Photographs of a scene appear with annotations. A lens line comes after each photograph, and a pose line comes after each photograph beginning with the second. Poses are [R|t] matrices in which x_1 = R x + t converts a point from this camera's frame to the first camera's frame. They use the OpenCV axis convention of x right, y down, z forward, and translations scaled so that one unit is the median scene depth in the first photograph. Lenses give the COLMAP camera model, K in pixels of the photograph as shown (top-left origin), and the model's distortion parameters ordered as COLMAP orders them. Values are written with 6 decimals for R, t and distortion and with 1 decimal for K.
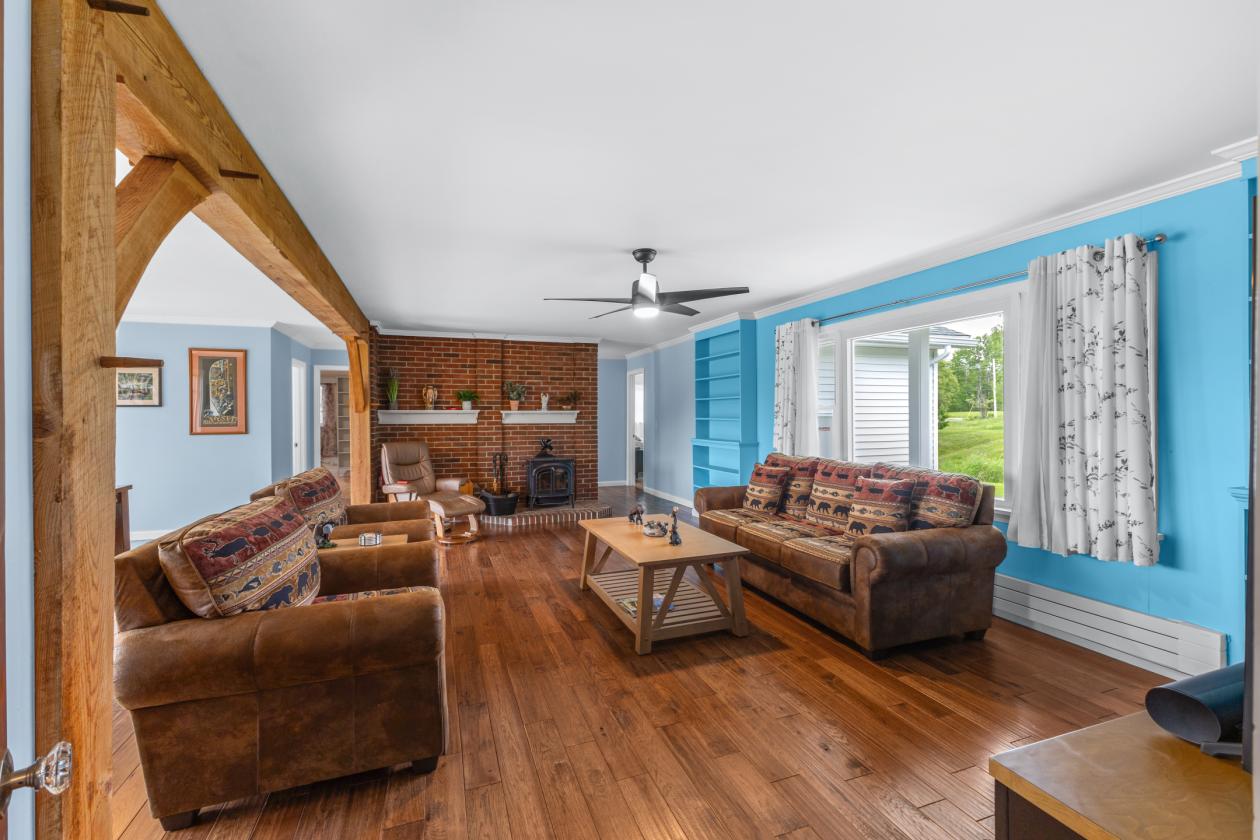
lens RADIAL K [[557.6, 0, 623.5], [0, 557.6, 415.0], [0, 0, 1]] dist [0.001712, -0.000161]
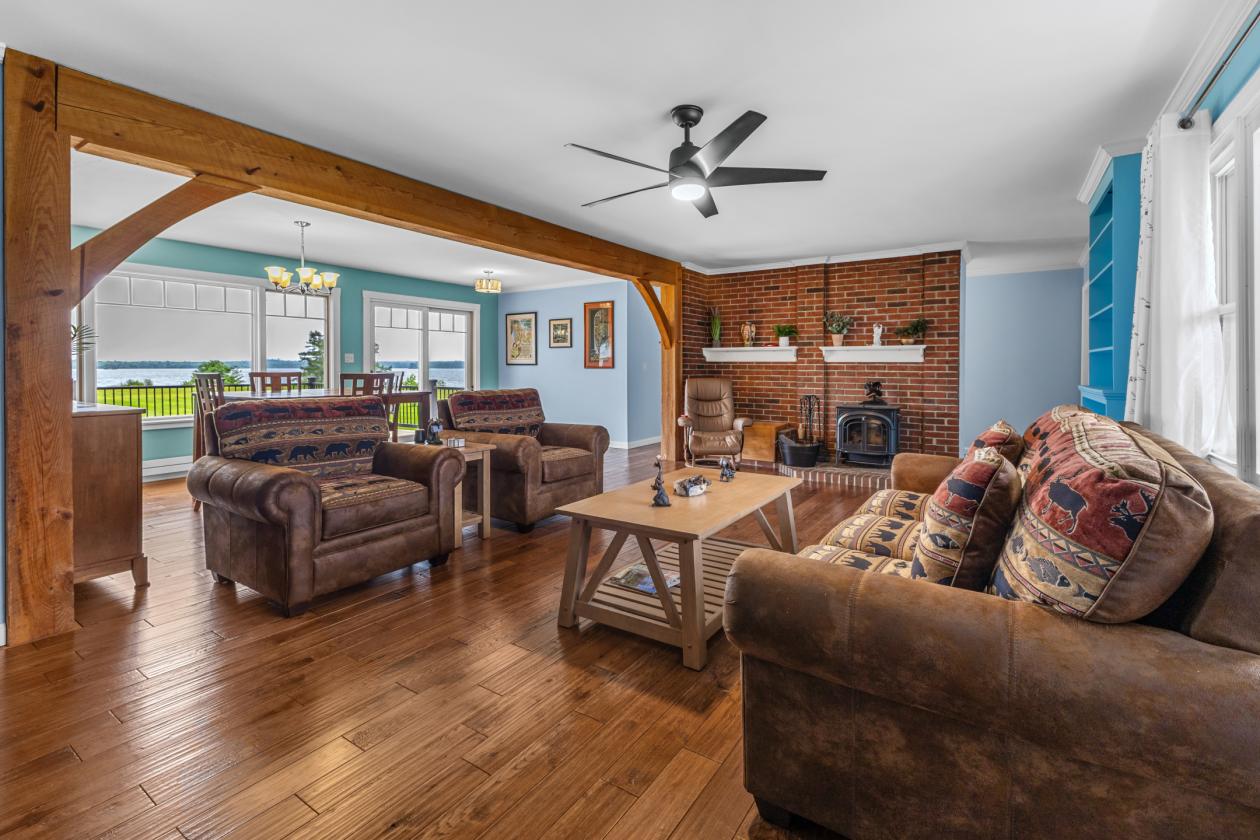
lens RADIAL K [[557.6, 0, 611.5], [0, 557.6, 373.3], [0, 0, 1]] dist [0.001712, -0.000161]
pose [[0.578999, 0.017014, -0.815151, 0.292290], [-0.008197, 0.999853, 0.015047, 0.022685], [0.815287, -0.002030, 0.579053, 0.240971]]
